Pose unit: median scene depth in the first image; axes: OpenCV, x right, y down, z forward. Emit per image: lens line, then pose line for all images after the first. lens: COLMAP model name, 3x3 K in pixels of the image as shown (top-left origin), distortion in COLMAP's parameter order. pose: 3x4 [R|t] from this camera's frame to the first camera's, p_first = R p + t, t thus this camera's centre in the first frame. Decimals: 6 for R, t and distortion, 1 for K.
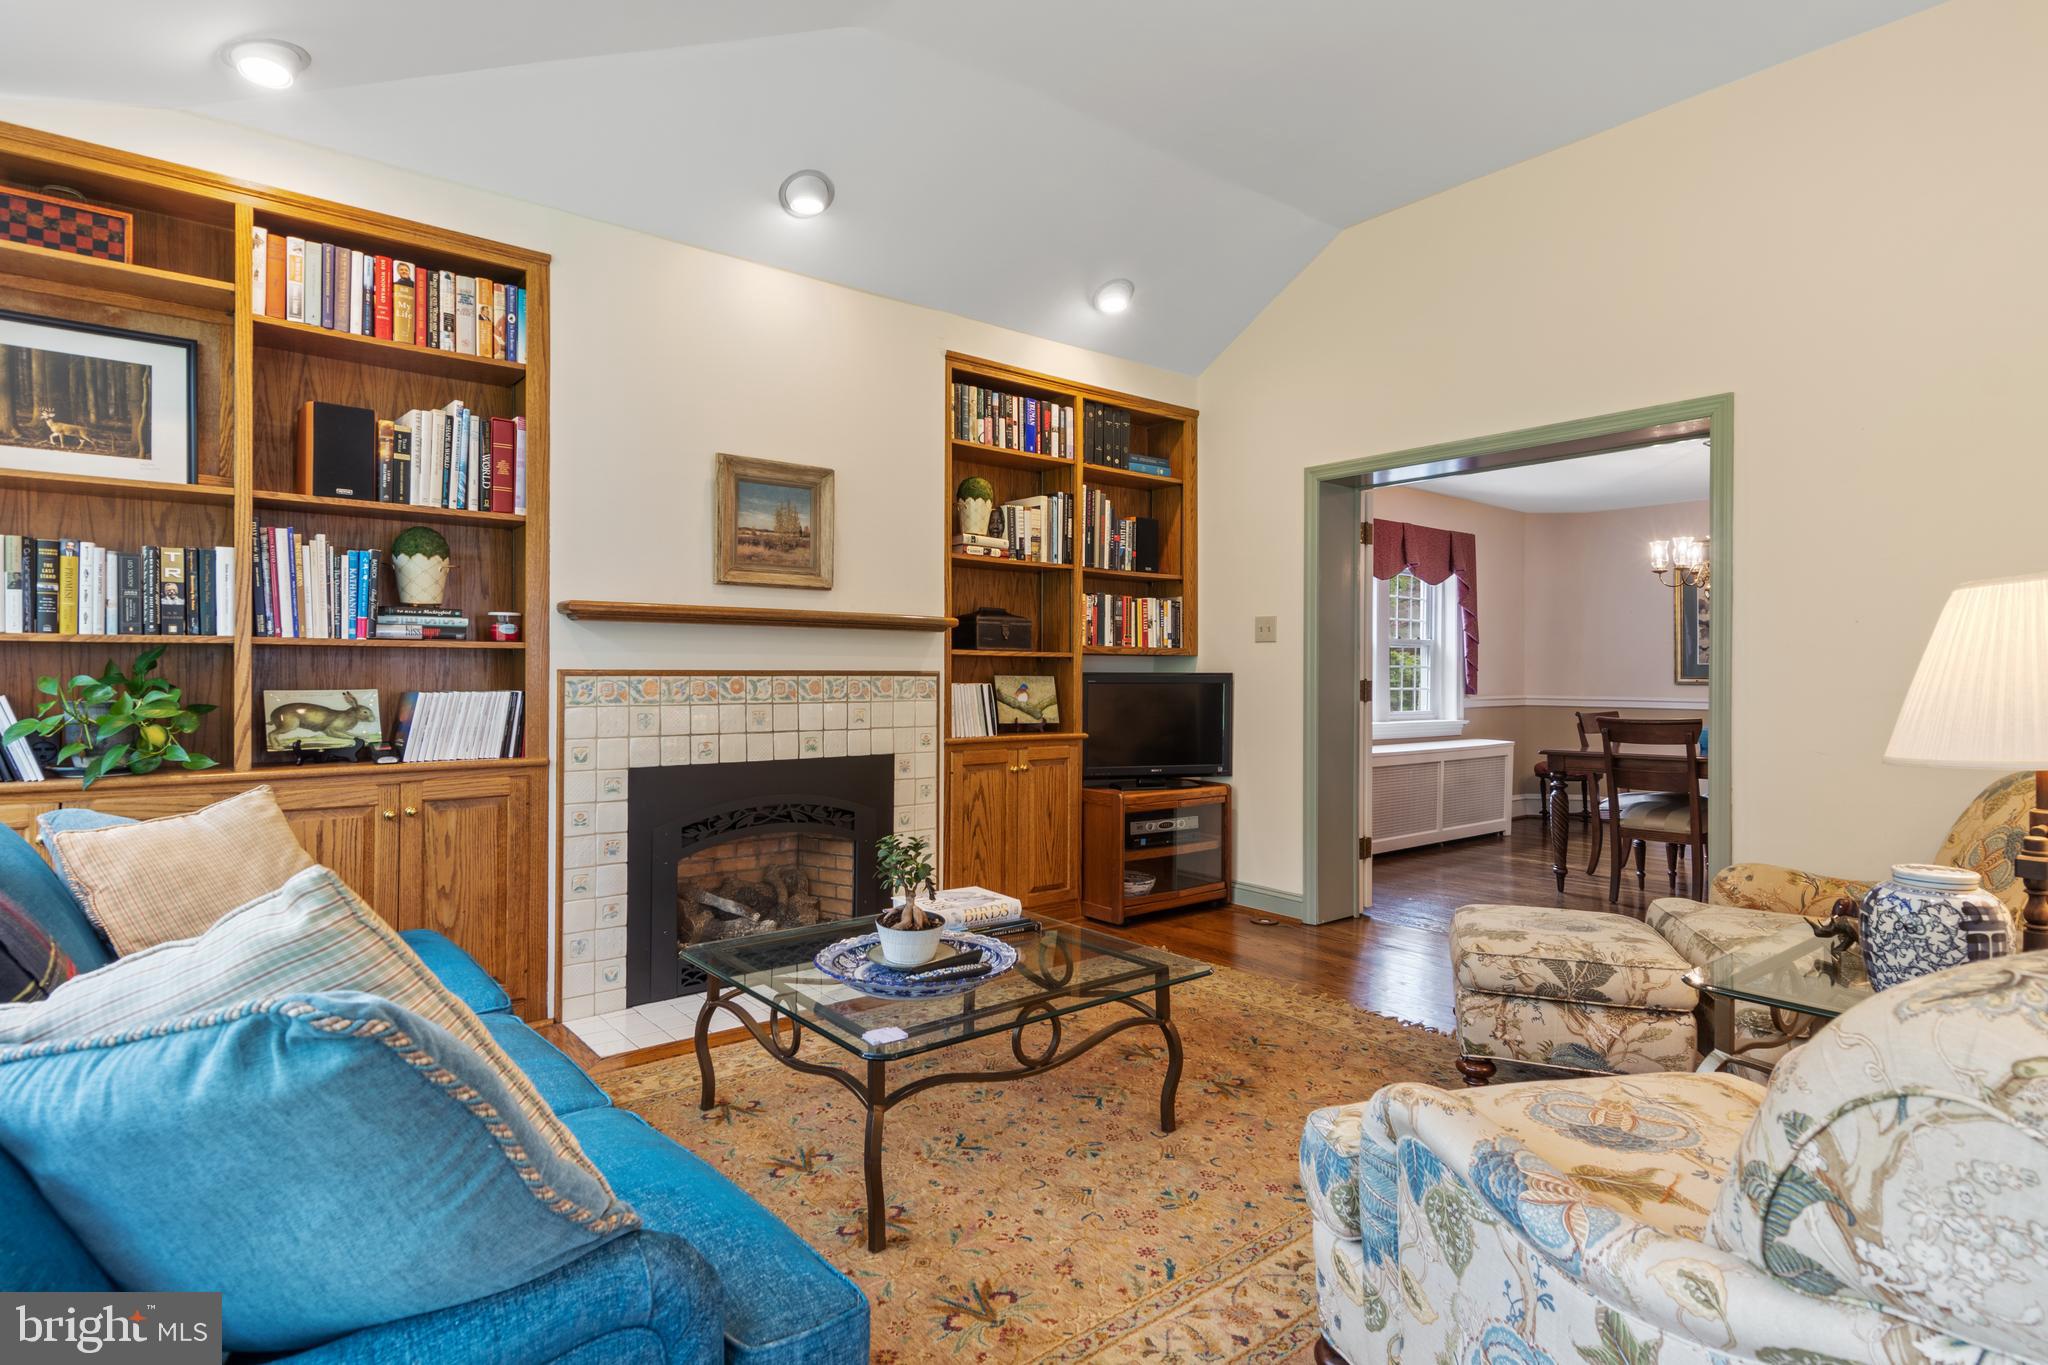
lens RADIAL K [[1046.0, 0, 1016.2], [0, 1046.0, 680.8], [0, 0, 1]] dist [0.011973, -0.002260]
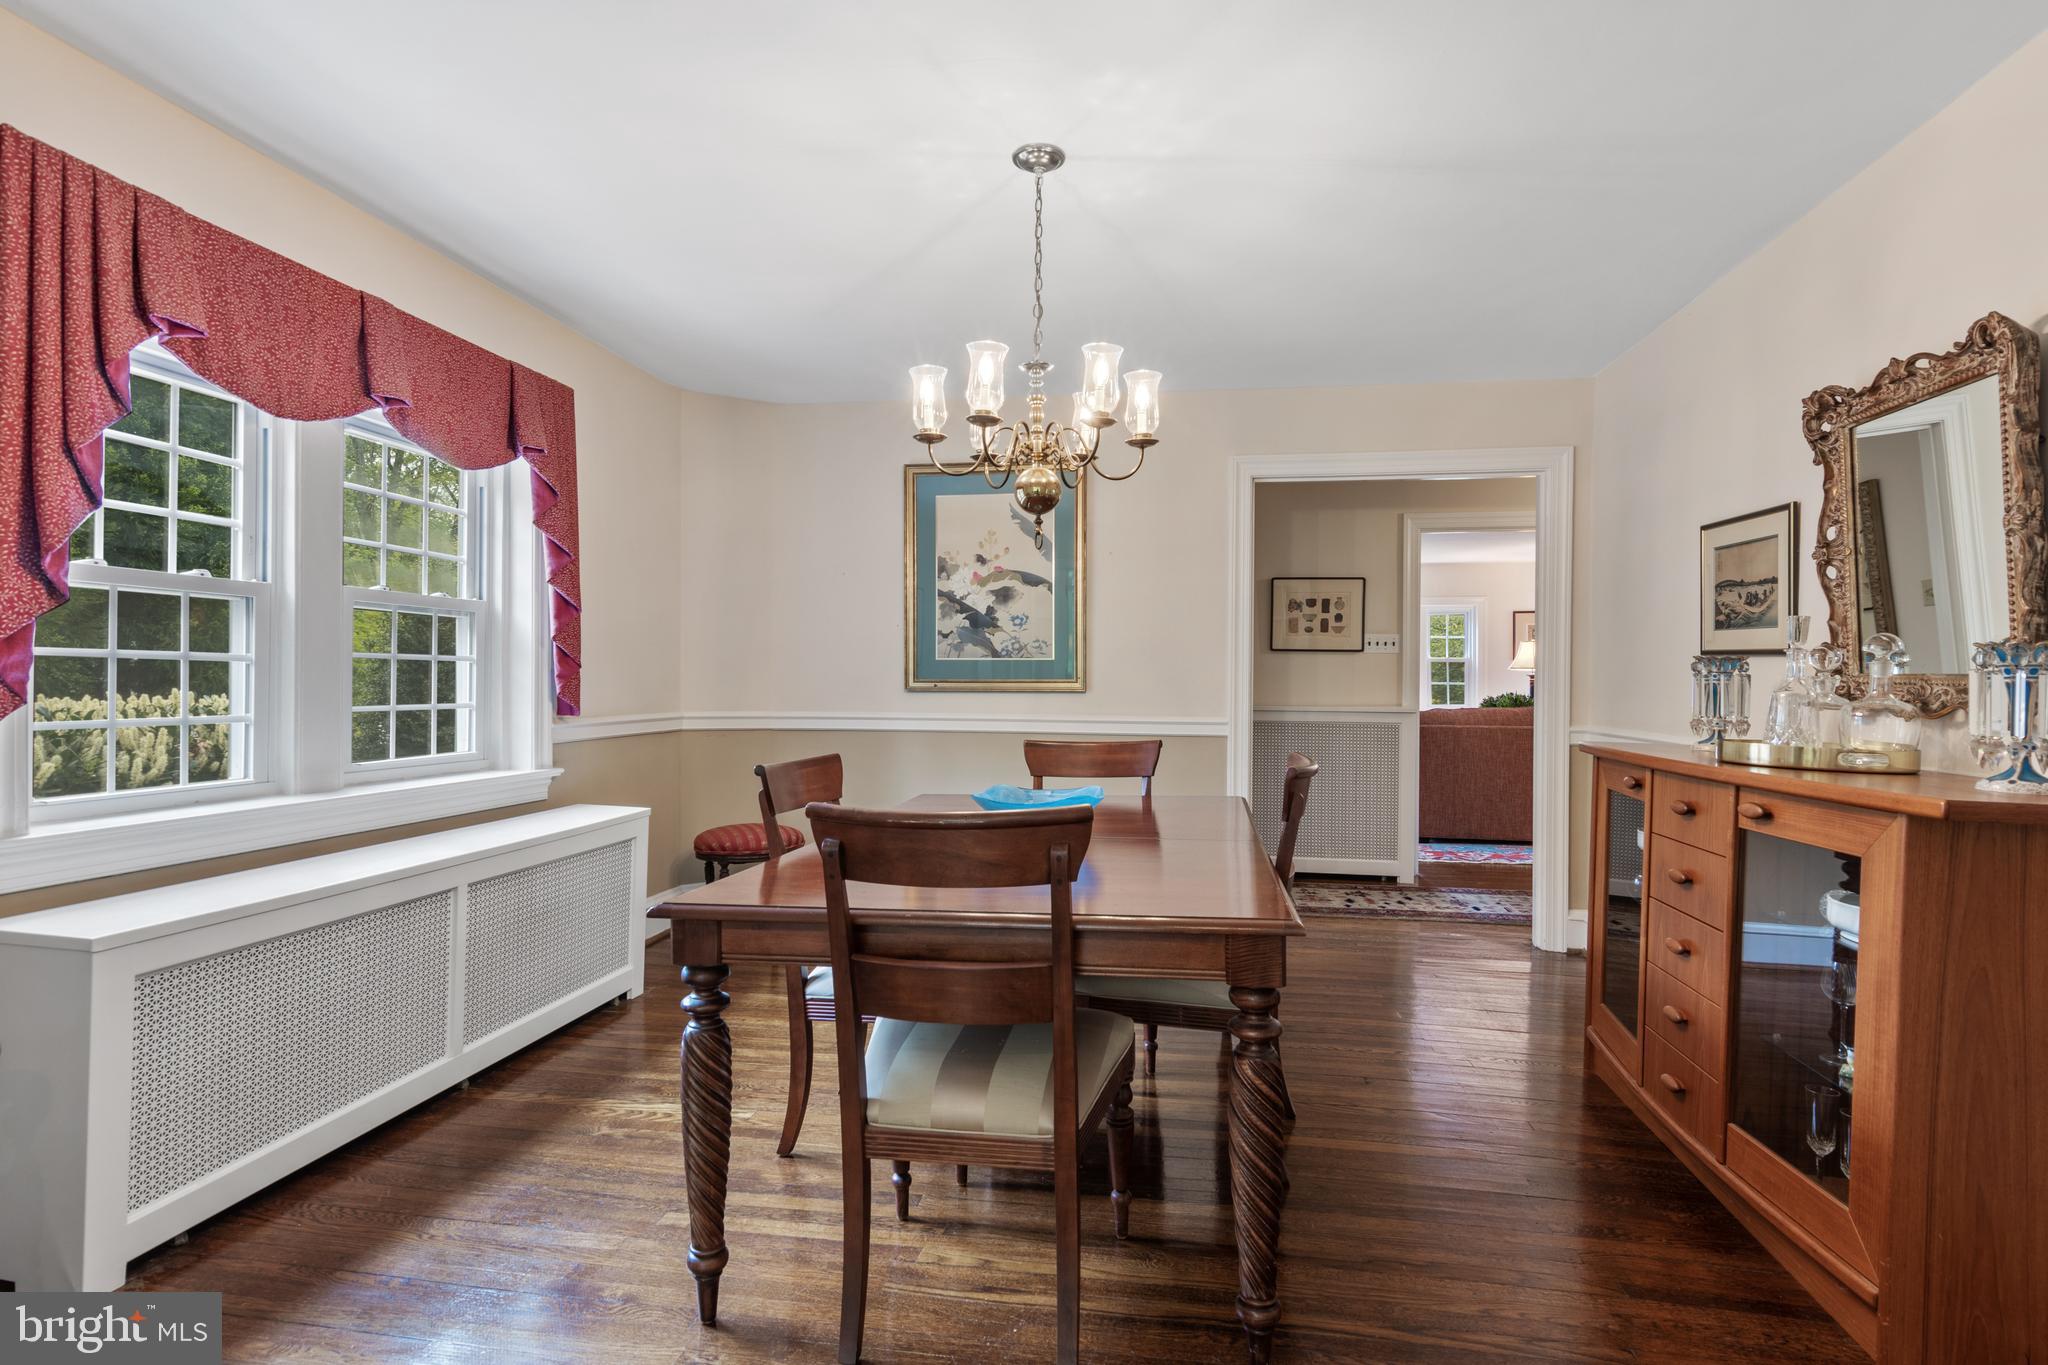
lens RADIAL K [[1046.0, 0, 1028.5], [0, 1046.0, 680.0], [0, 0, 1]] dist [0.011973, -0.002260]
pose [[0.744483, 0.002023, 0.667639, 0.412222], [0.001632, 0.999987, -0.004851, -0.001590], [-0.667640, 0.004701, 0.744470, 0.757313]]
